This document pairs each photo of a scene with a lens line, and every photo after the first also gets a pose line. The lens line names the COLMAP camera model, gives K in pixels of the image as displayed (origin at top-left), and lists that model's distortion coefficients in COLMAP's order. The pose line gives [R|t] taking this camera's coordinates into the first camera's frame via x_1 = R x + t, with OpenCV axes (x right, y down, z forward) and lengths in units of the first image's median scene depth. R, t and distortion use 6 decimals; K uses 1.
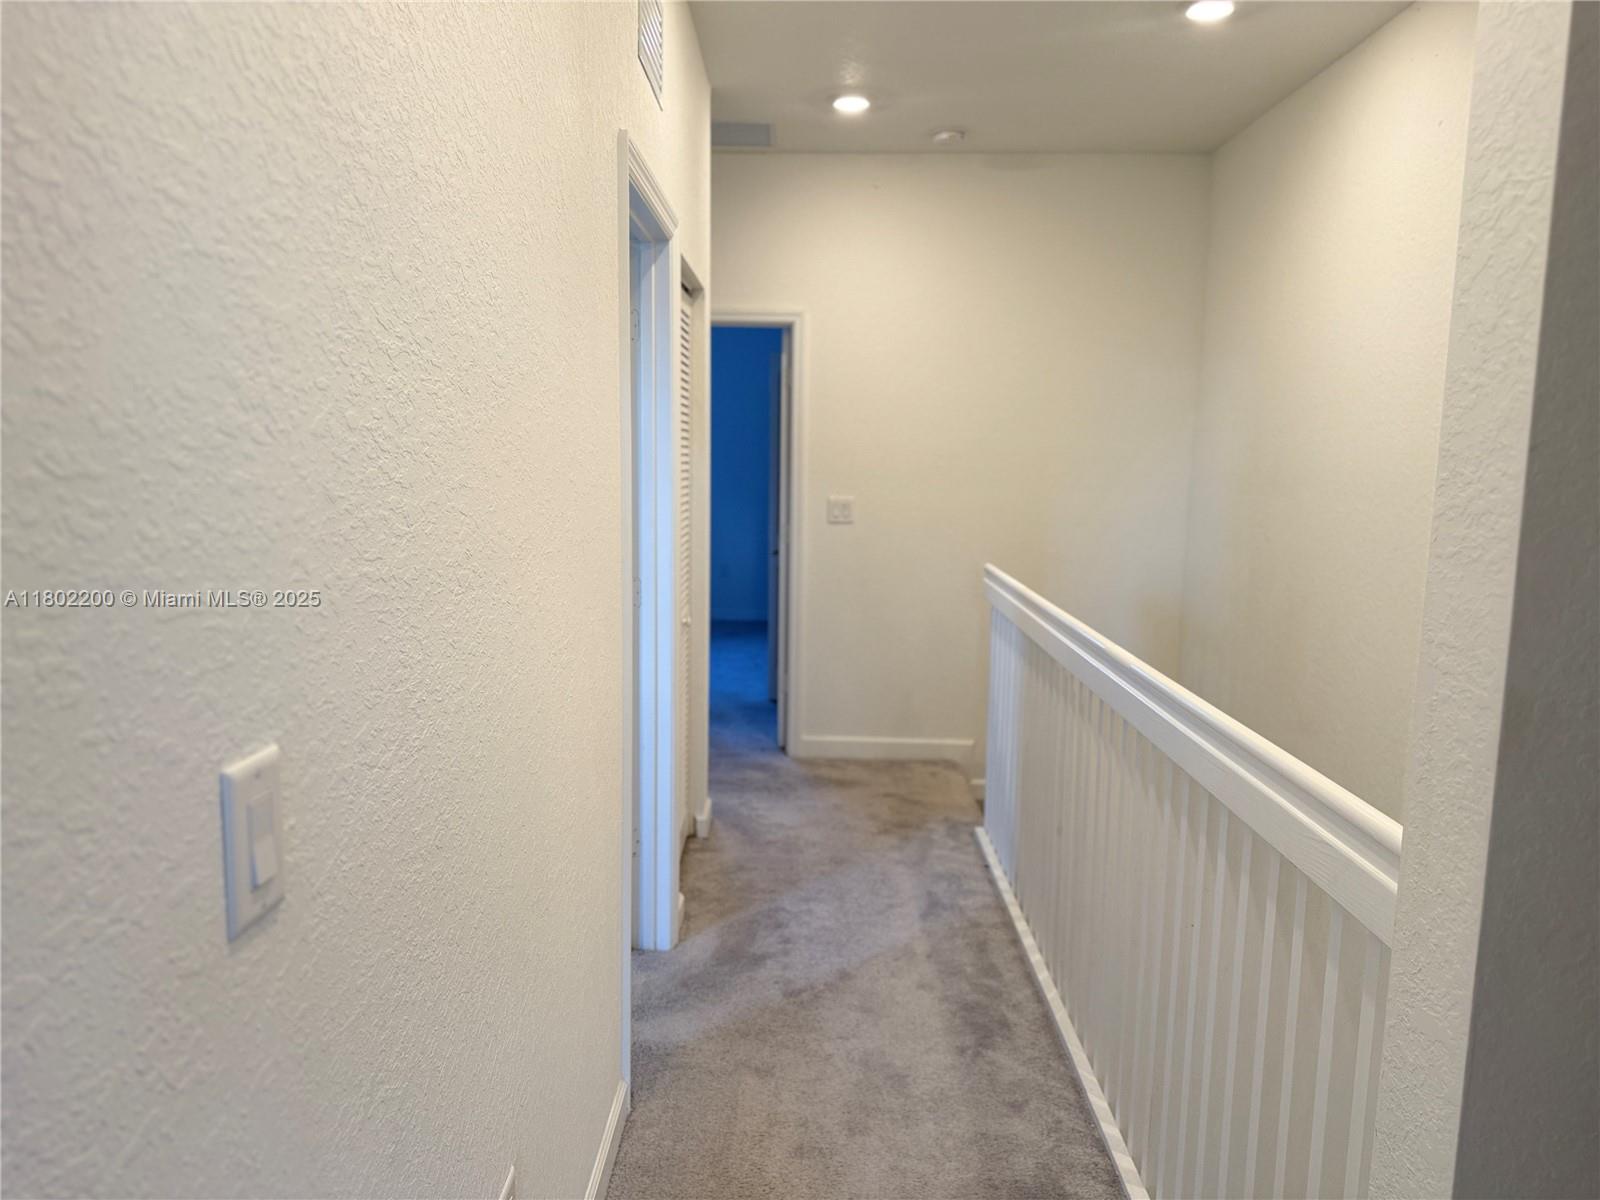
lens RADIAL K [[1129.8, 0, 795.1], [0, 1129.8, 592.5], [0, 0, 1]] dist [0.079200, -0.079466]
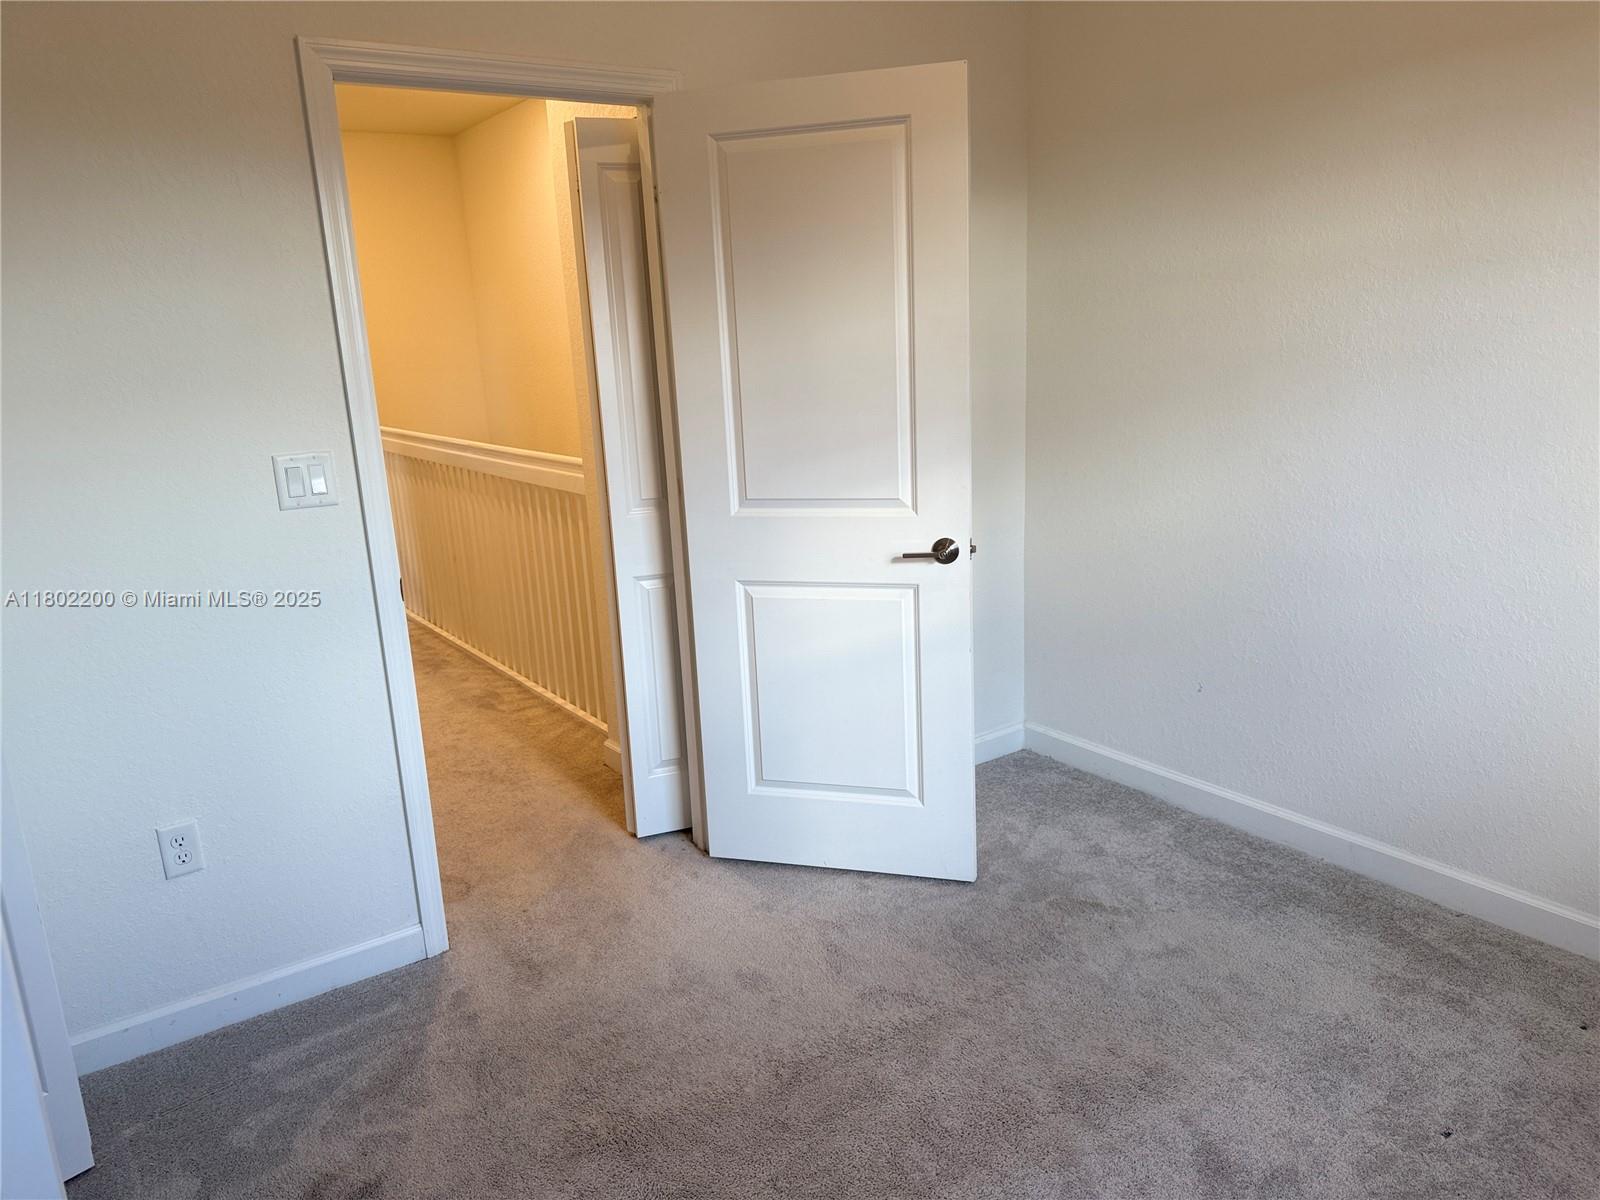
lens RADIAL K [[1129.8, 0, 795.1], [0, 1129.8, 592.5], [0, 0, 1]] dist [0.079200, -0.079466]
pose [[0.818595, -0.199945, 0.538446, -0.314682], [0.132037, 0.977854, 0.162380, 0.049170], [-0.558989, -0.061829, 0.826867, -0.804179]]
